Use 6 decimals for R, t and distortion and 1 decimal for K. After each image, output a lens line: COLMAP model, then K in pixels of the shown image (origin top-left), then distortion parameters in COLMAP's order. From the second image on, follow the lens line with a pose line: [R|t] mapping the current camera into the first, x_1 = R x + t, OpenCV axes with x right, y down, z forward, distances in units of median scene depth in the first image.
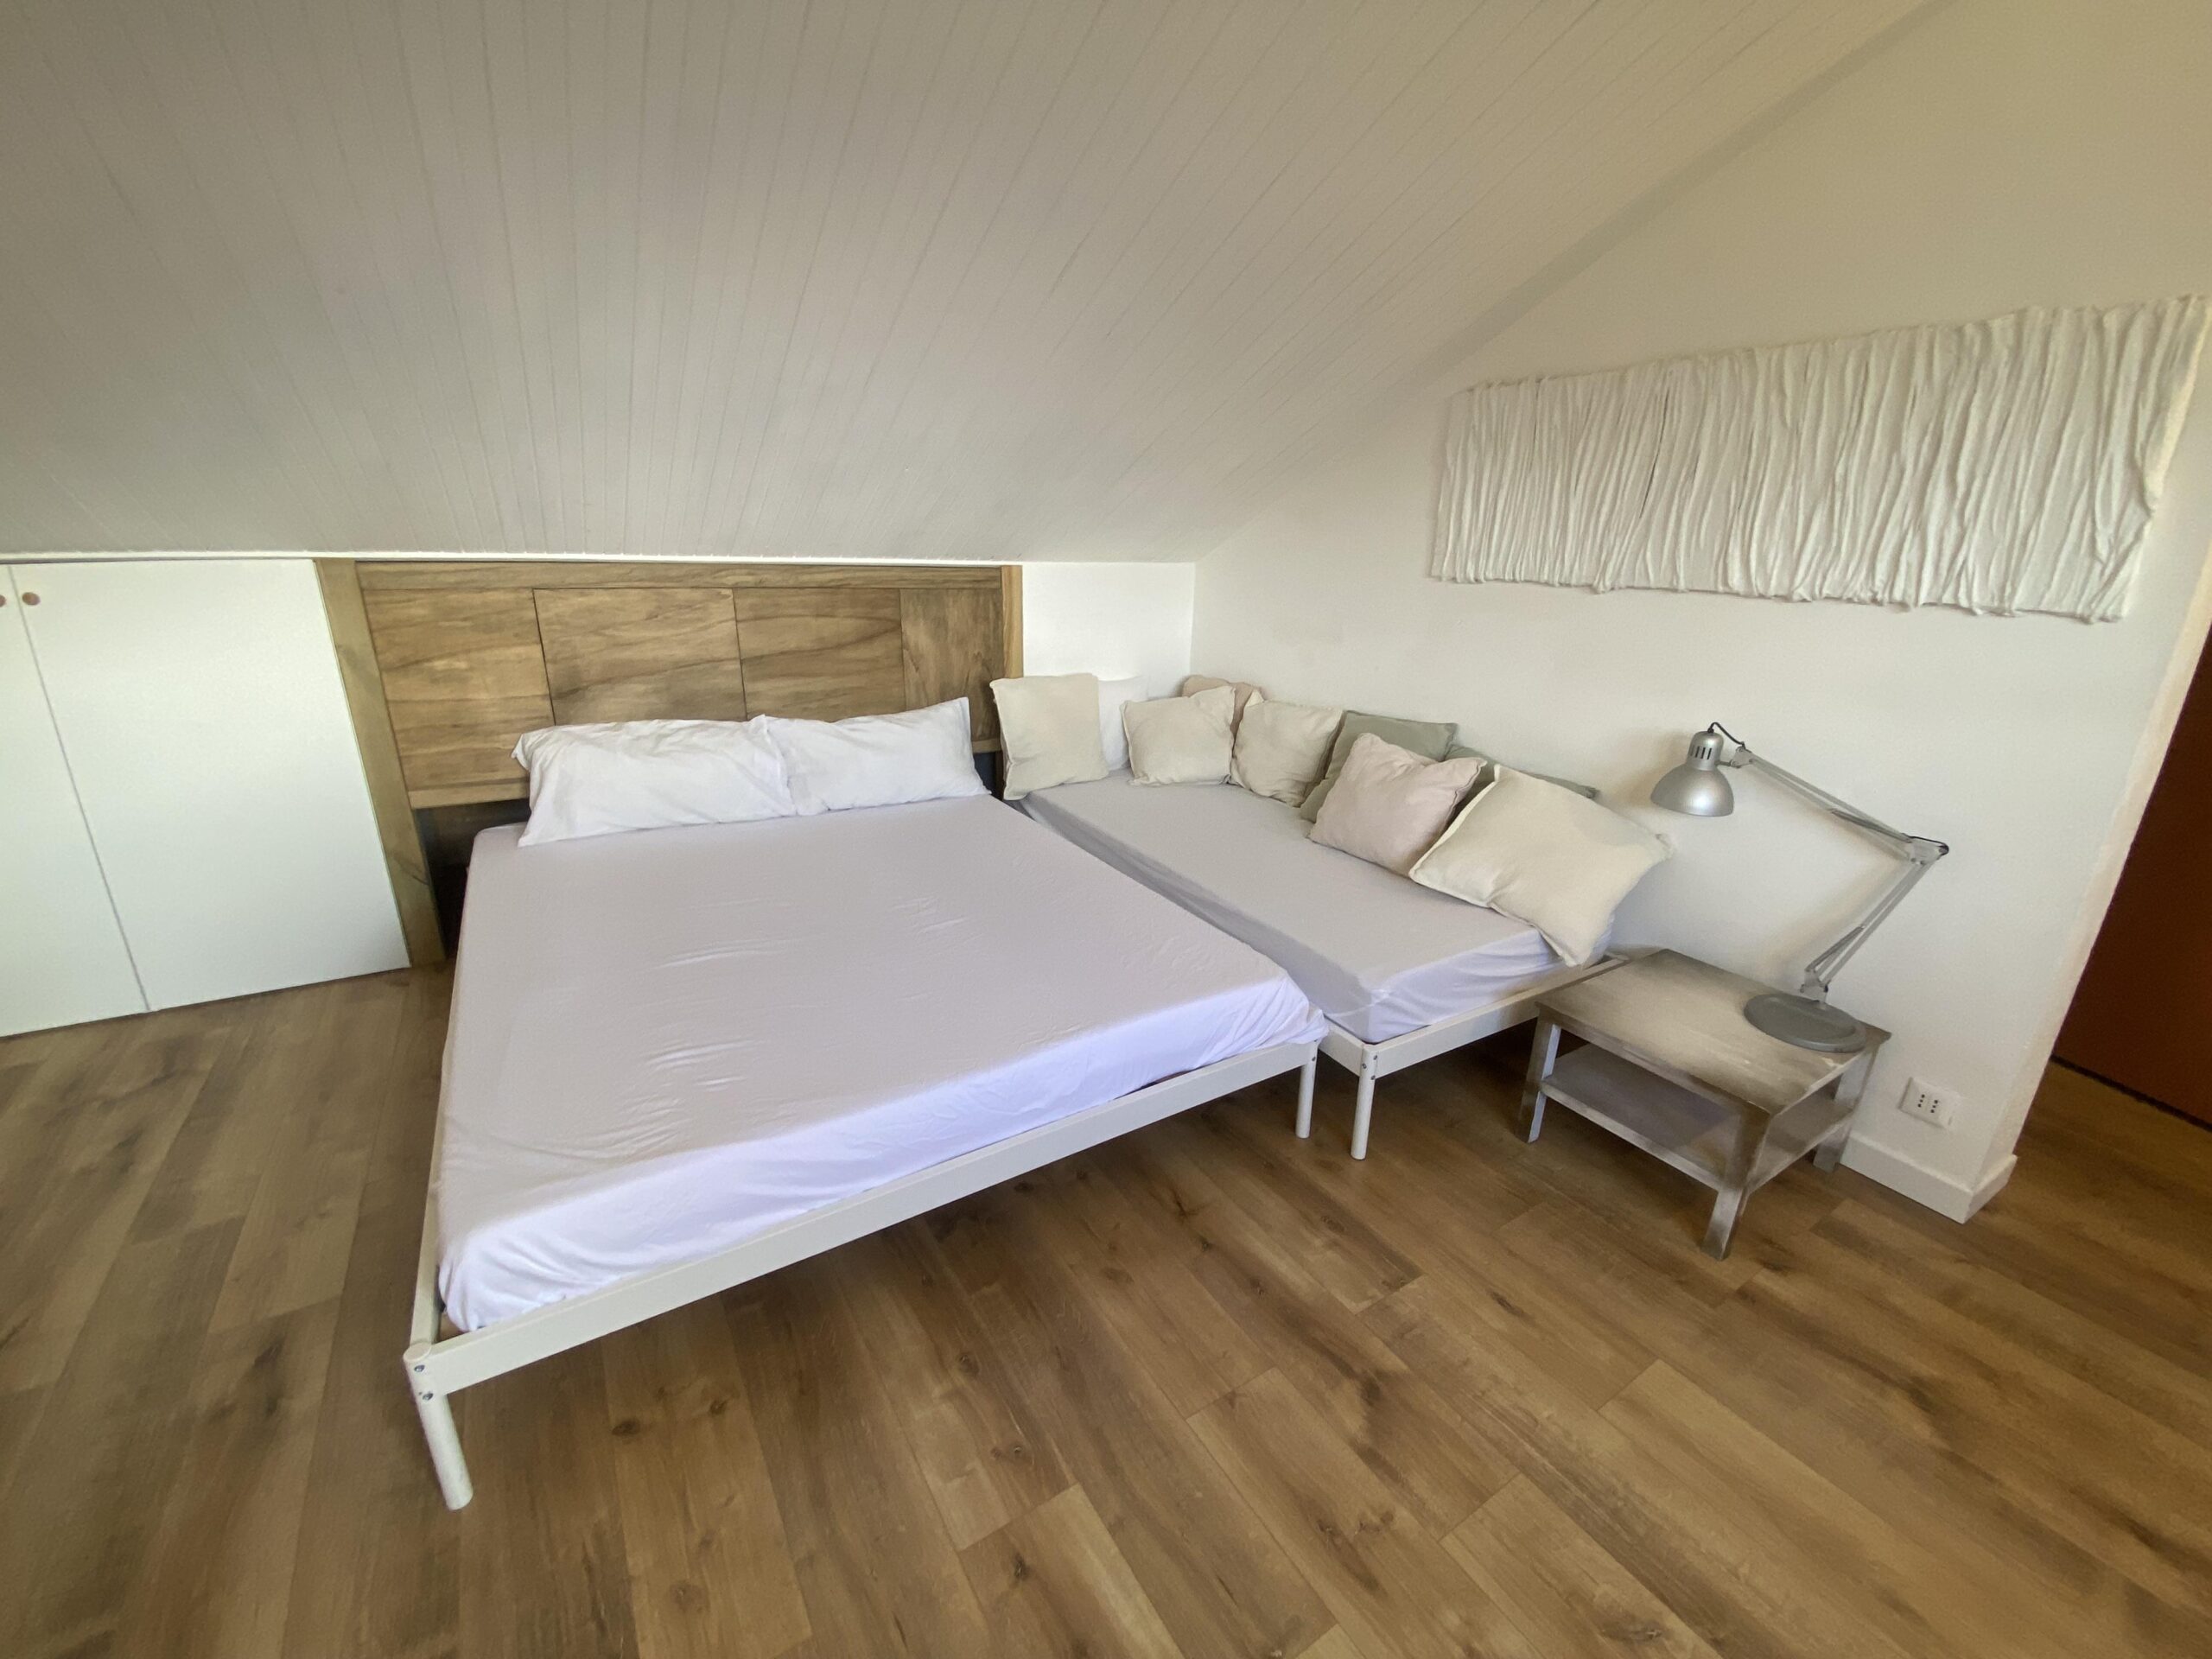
lens RADIAL K [[892.1, 0, 1106.0], [0, 892.1, 829.5], [0, 0, 1]] dist [0.010223, -0.016478]
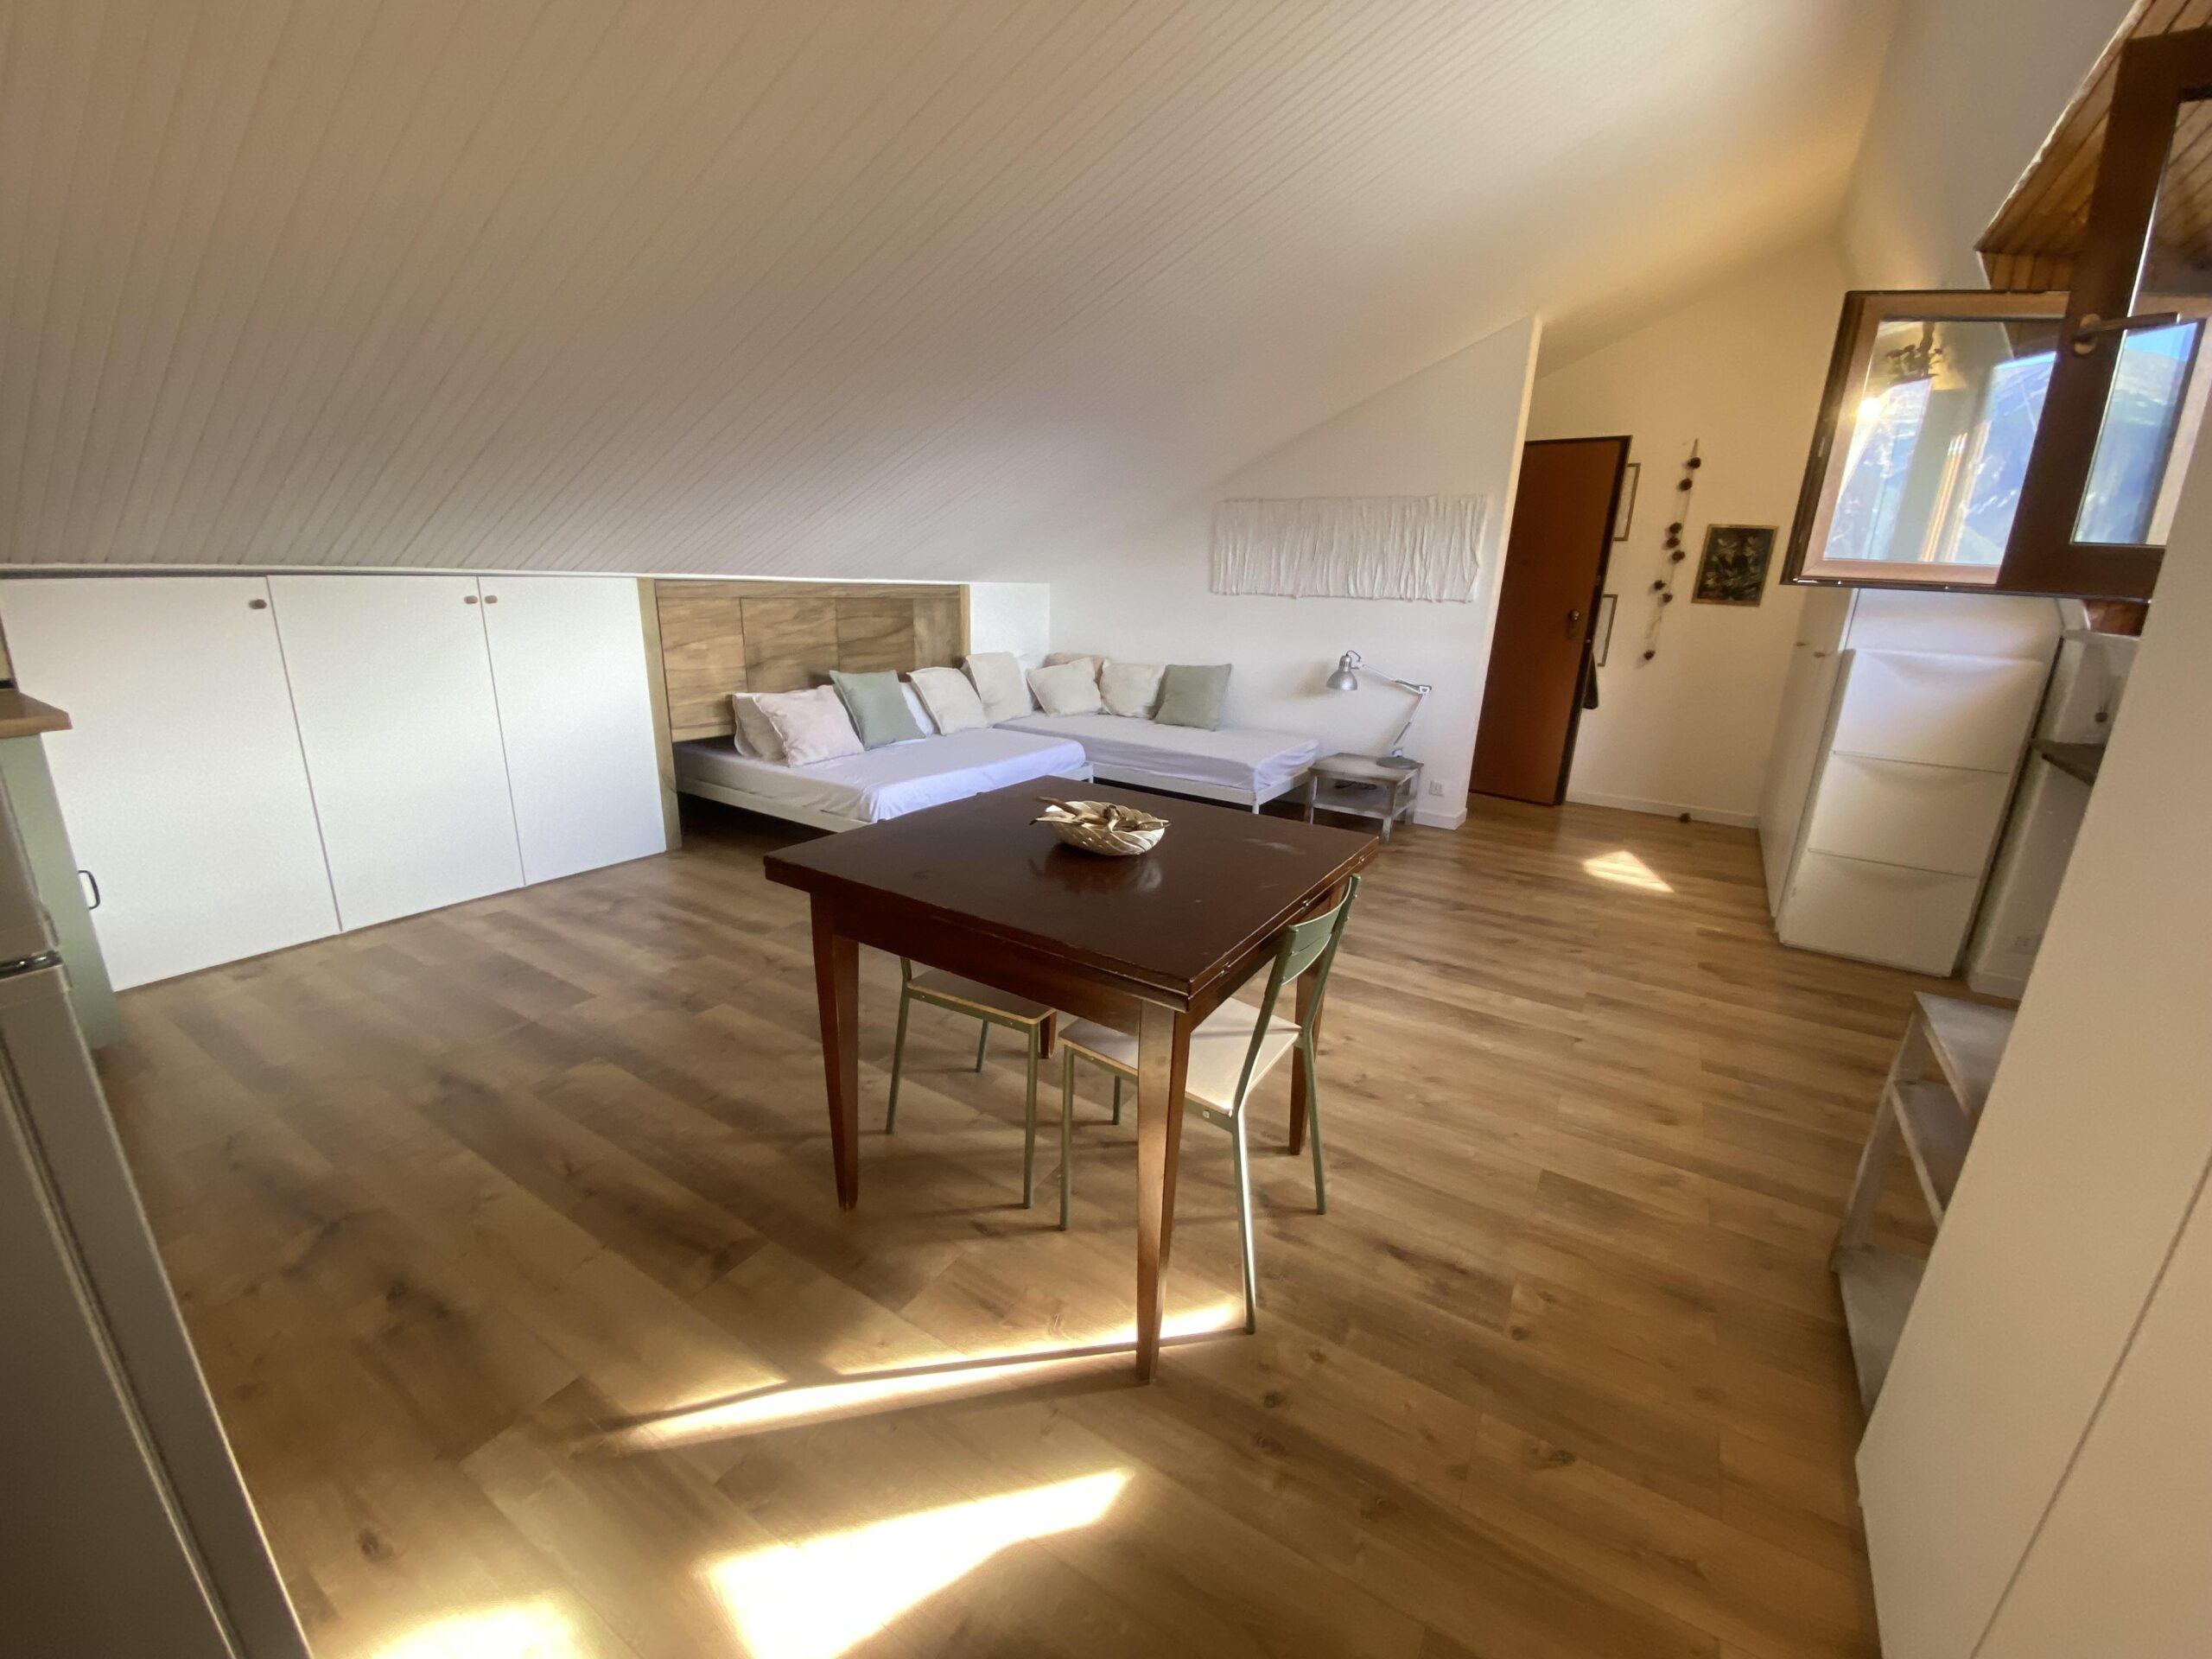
lens RADIAL K [[892.5, 0, 1106.0], [0, 892.5, 829.5], [0, 0, 1]] dist [0.039959, -0.034572]
pose [[0.896240, -0.114698, 0.428483, -0.789296], [0.123028, 0.992368, 0.008310, 0.202611], [-0.426166, 0.045268, 0.903512, -0.694489]]
